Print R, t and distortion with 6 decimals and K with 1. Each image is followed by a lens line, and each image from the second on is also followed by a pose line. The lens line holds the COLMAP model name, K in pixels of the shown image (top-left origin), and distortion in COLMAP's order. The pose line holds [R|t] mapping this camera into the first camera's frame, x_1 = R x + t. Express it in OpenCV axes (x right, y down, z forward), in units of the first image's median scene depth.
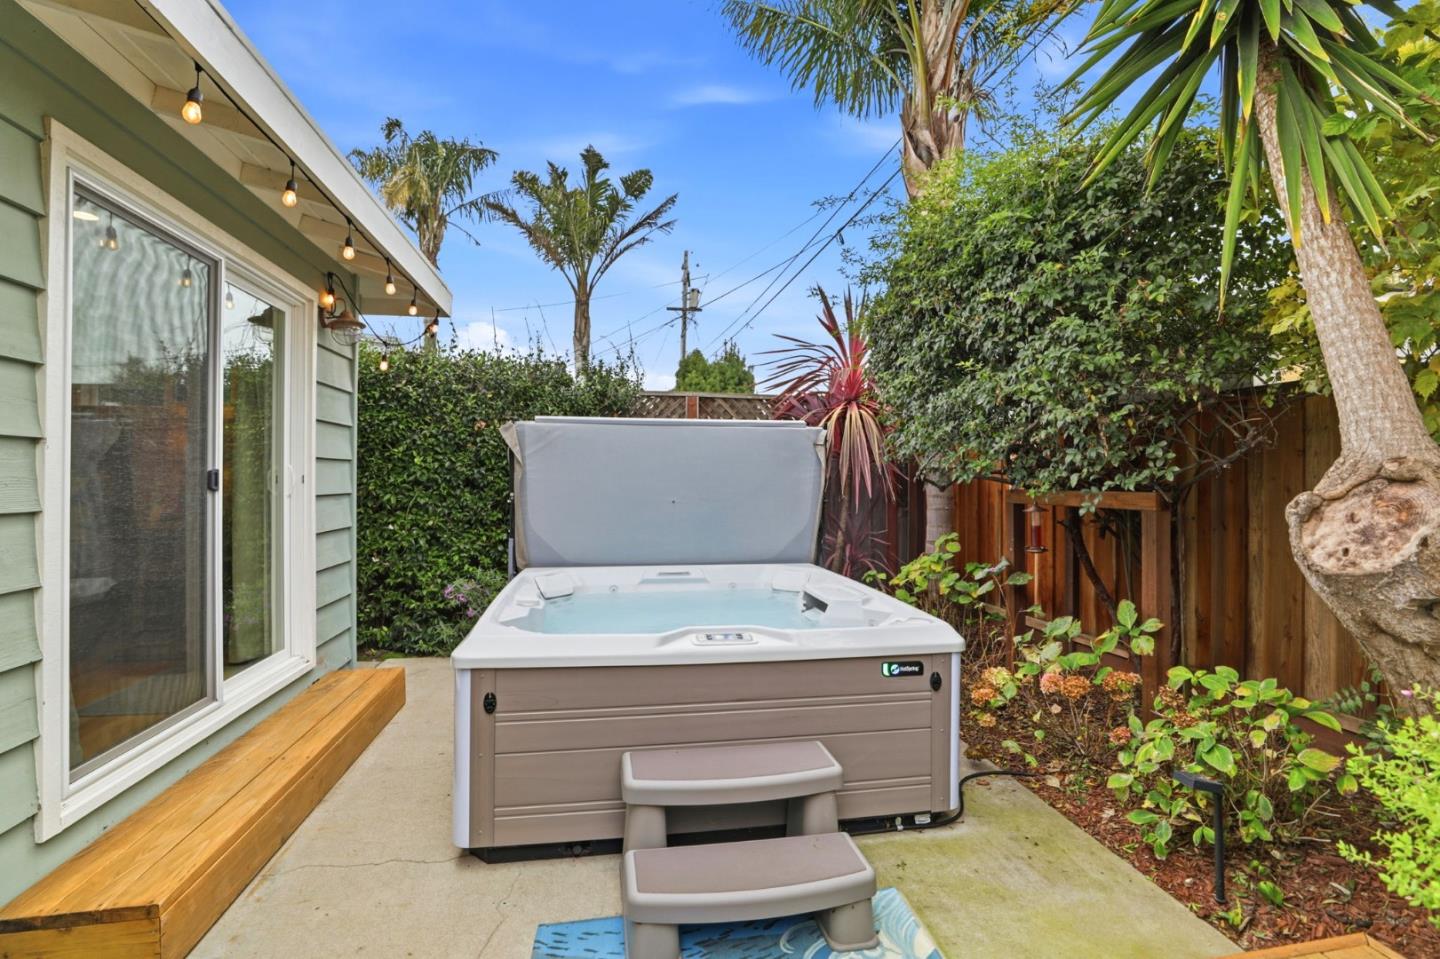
lens RADIAL K [[665.0, 0, 718.7], [0, 665.0, 482.0], [0, 0, 1]] dist [-0.027875, 0.001548]
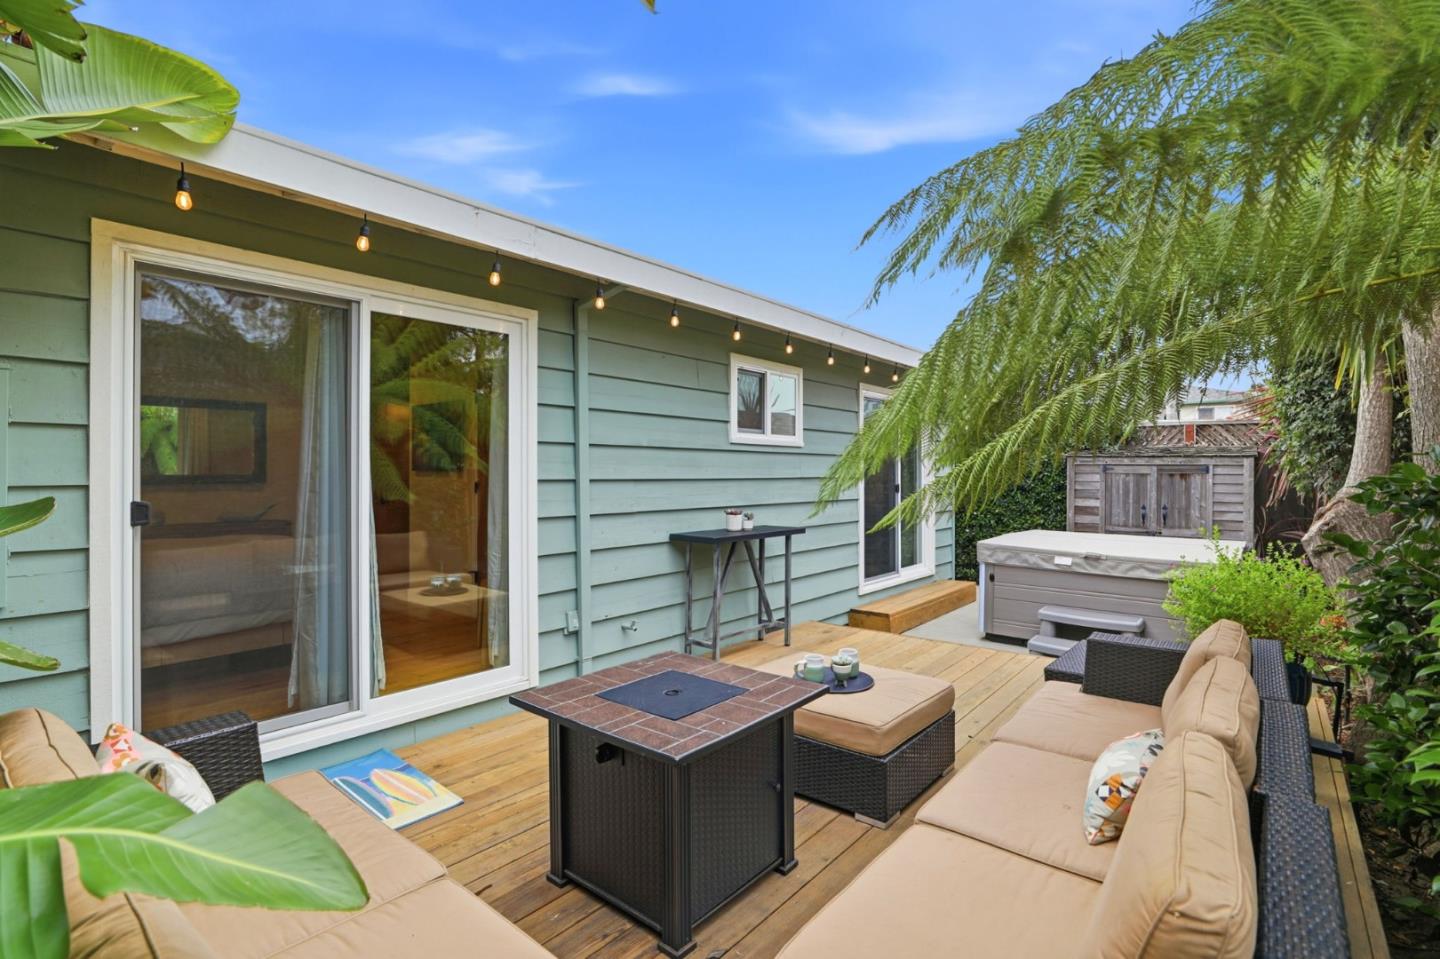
lens RADIAL K [[665.0, 0, 728.6], [0, 665.0, 479.7], [0, 0, 1]] dist [-0.027875, 0.001548]
pose [[0.648339, 0.002917, -0.761346, 0.635956], [0.000429, 0.999991, 0.004196, -0.042115], [0.761351, -0.003047, 0.648332, -0.977174]]
